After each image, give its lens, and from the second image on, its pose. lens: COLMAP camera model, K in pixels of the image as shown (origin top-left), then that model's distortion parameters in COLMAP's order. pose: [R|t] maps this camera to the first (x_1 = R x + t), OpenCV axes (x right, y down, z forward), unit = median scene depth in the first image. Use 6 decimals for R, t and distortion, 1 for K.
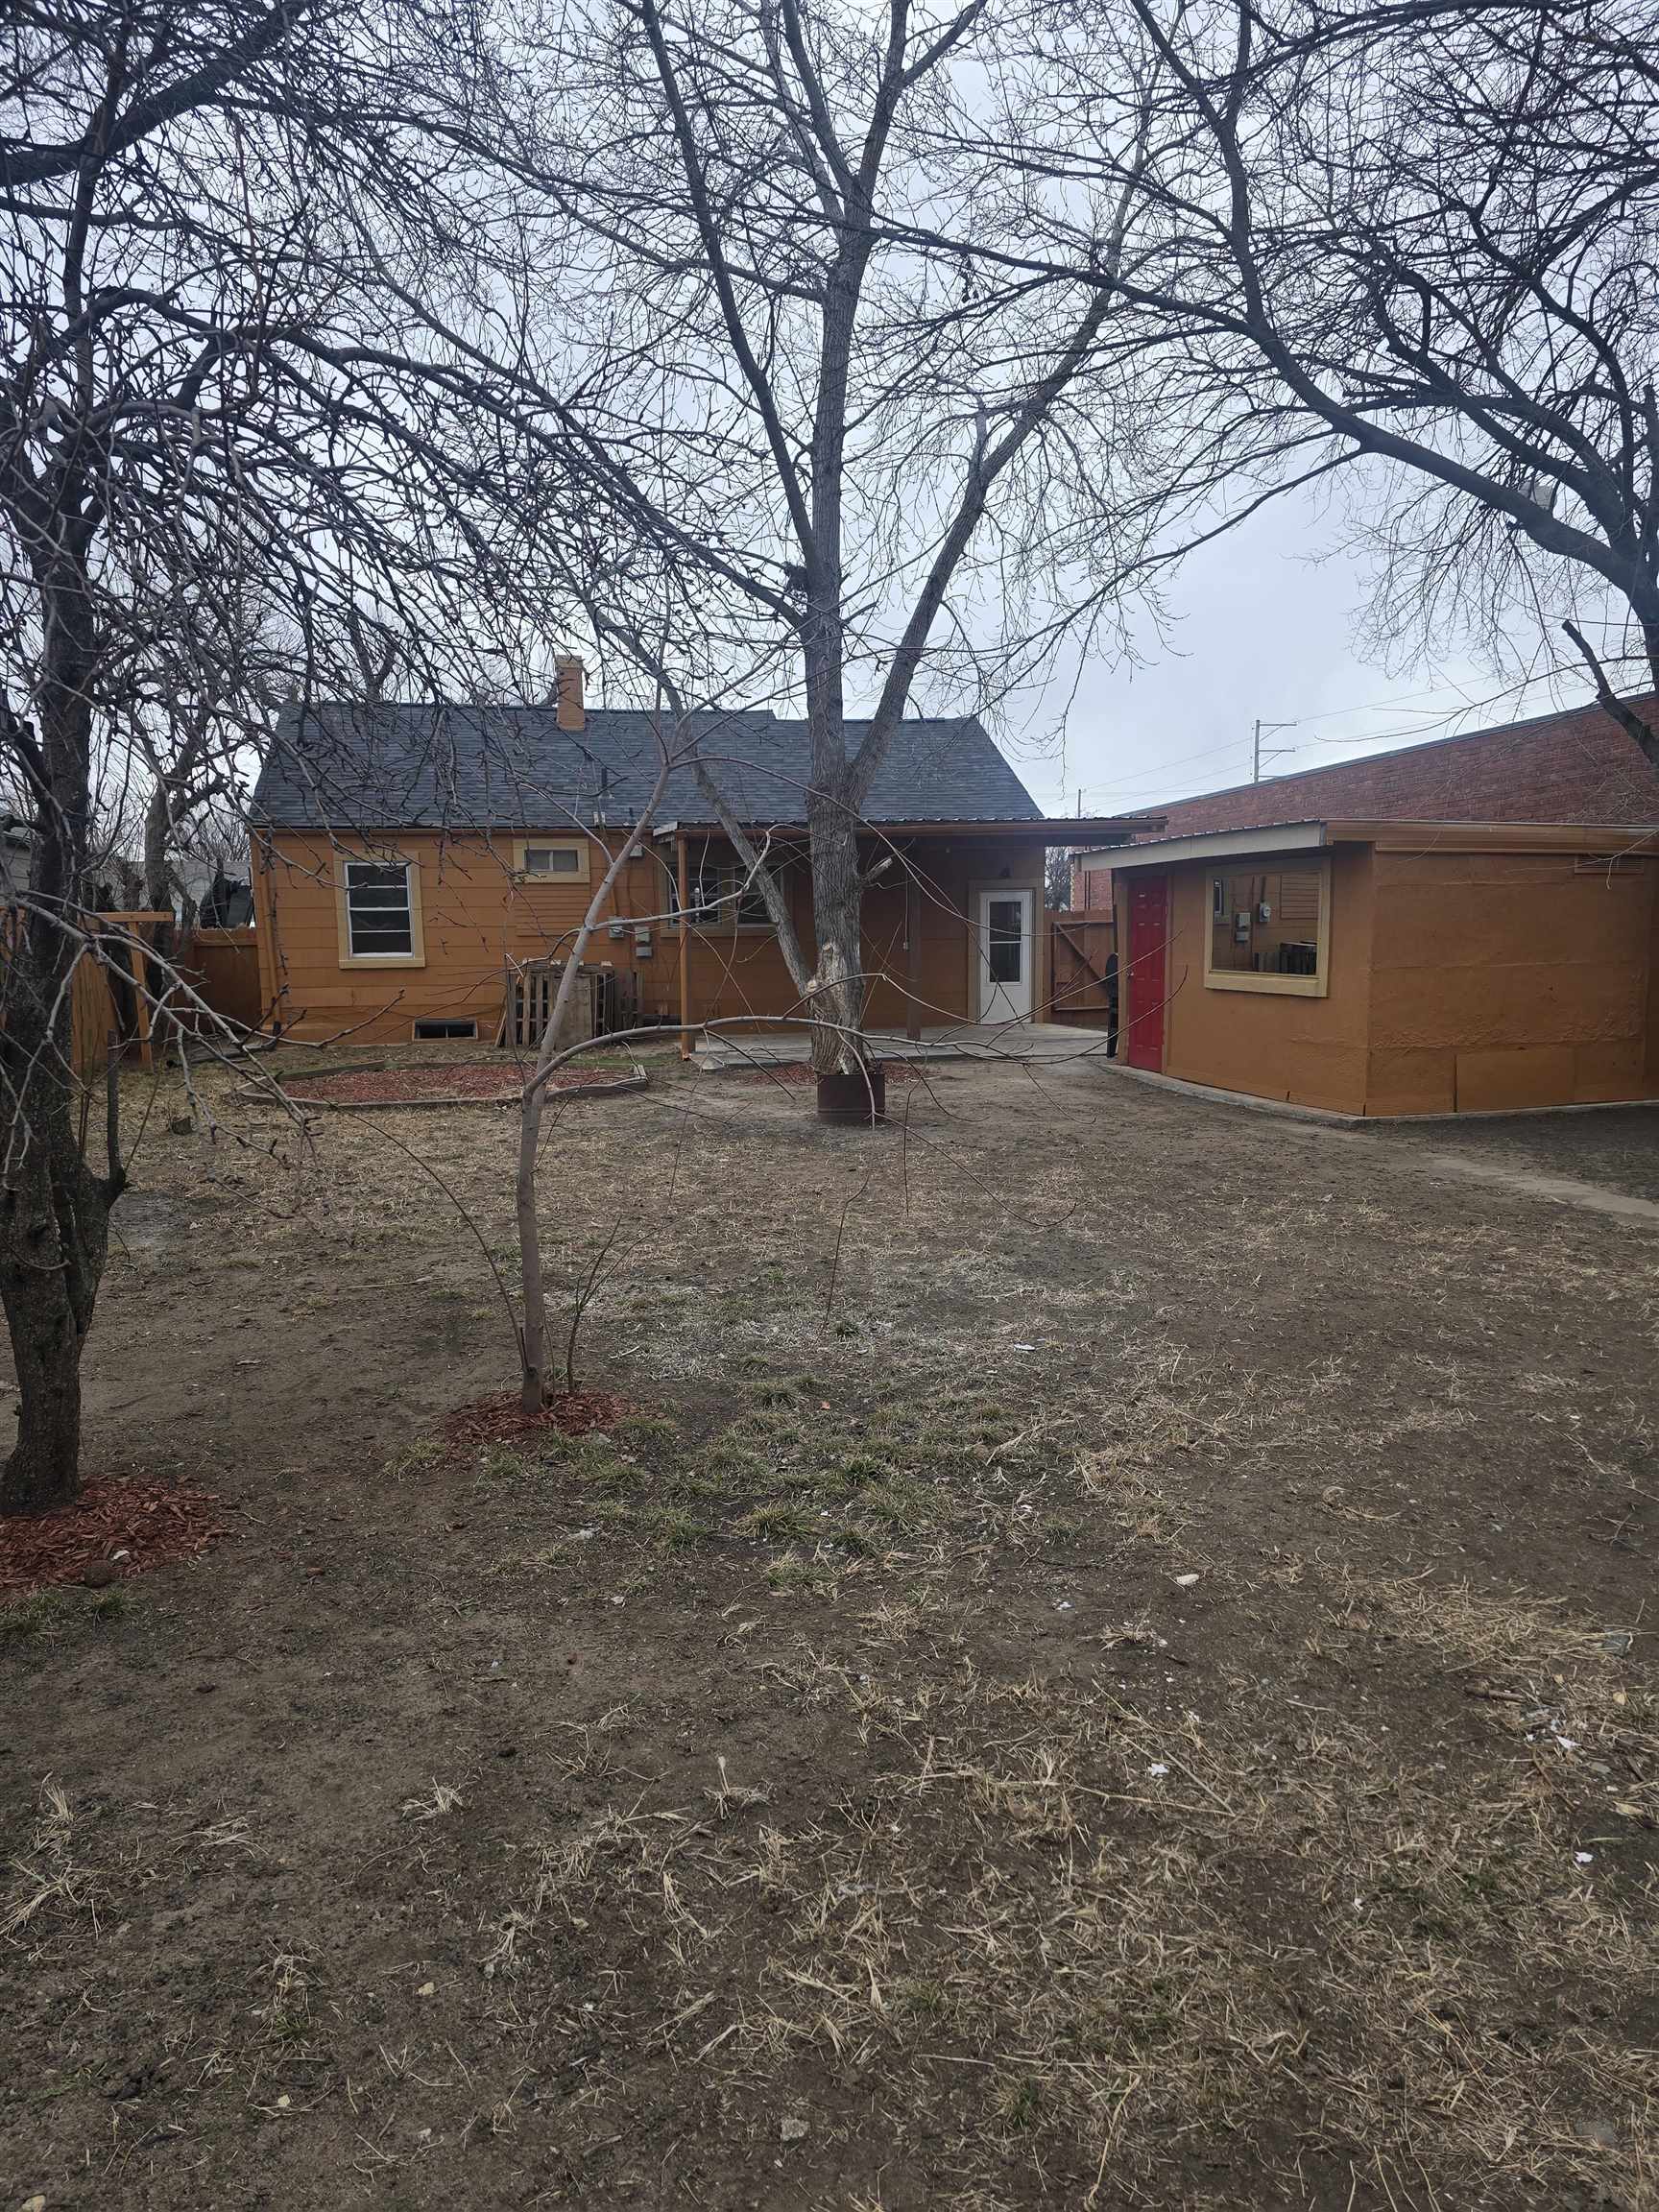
lens RADIAL K [[1480.1, 0, 829.9], [0, 1480.1, 1112.0], [0, 0, 1]] dist [0.036785, -0.034632]
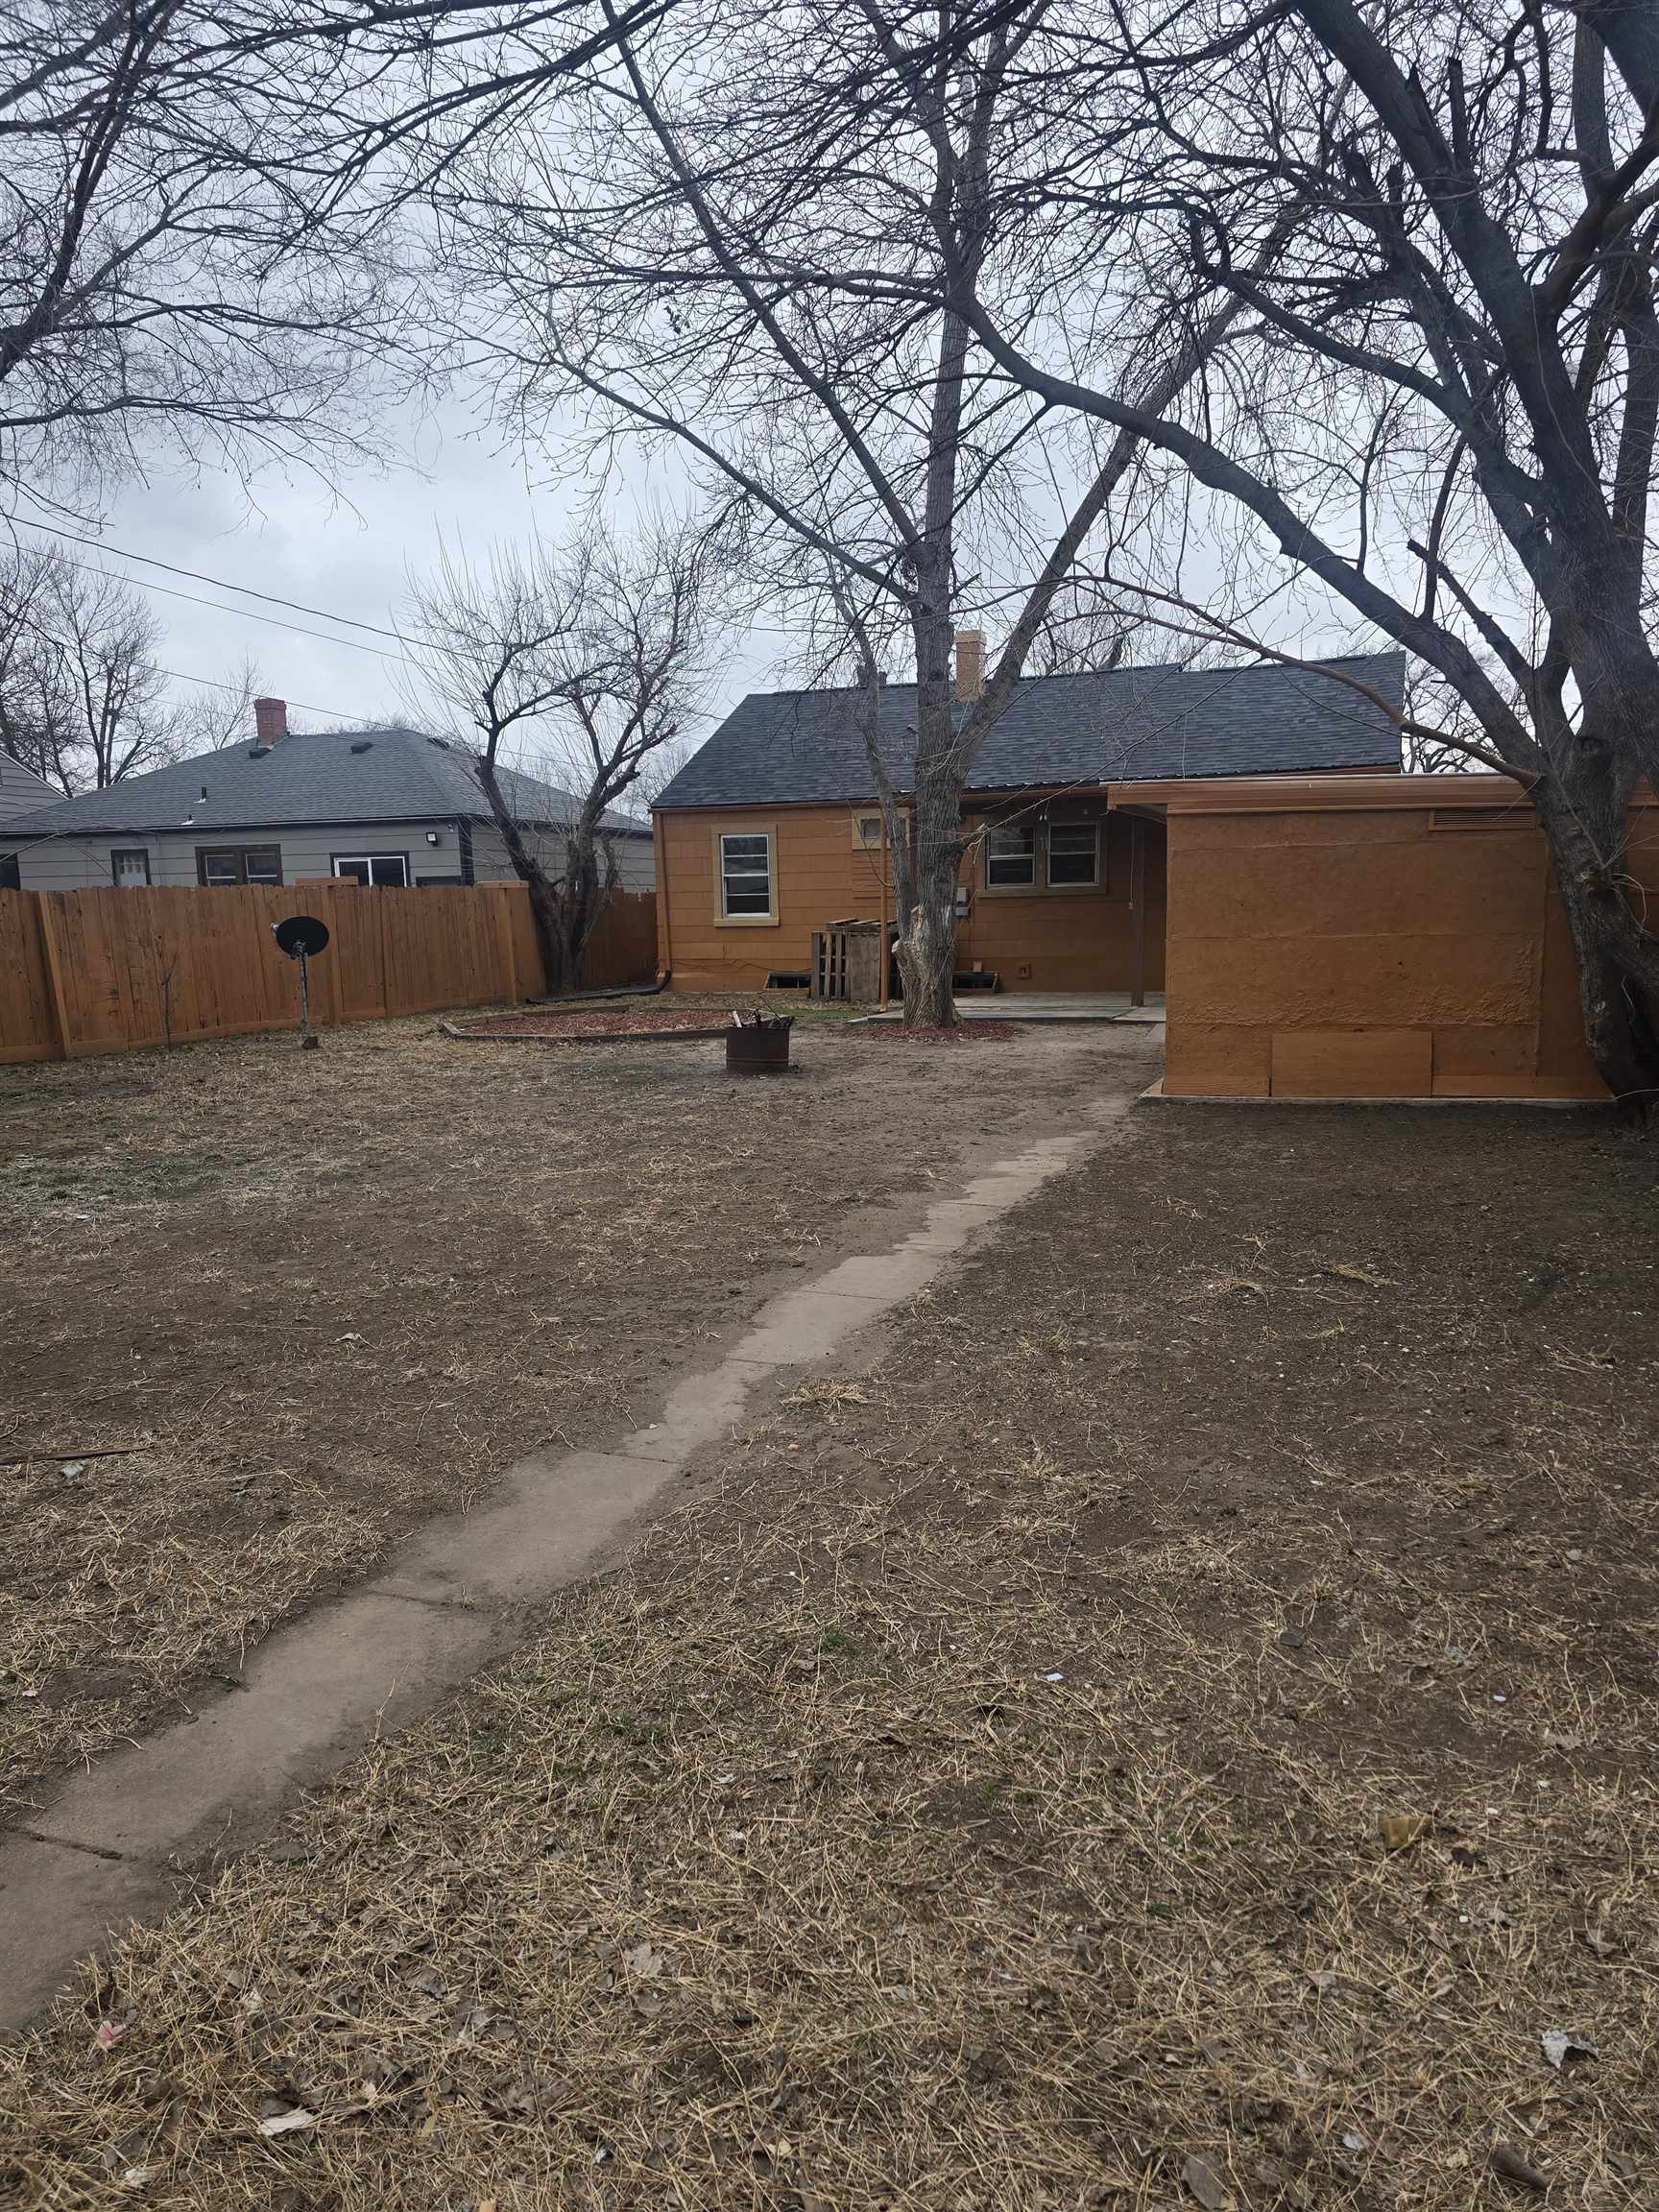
lens RADIAL K [[1480.1, 0, 833.8], [0, 1480.1, 1101.1], [0, 0, 1]] dist [0.036785, -0.034632]
pose [[0.850025, 0.069033, -0.522198, 0.391008], [-0.056580, 0.997605, 0.039780, -0.010728], [0.523694, -0.004268, 0.851896, 0.048989]]
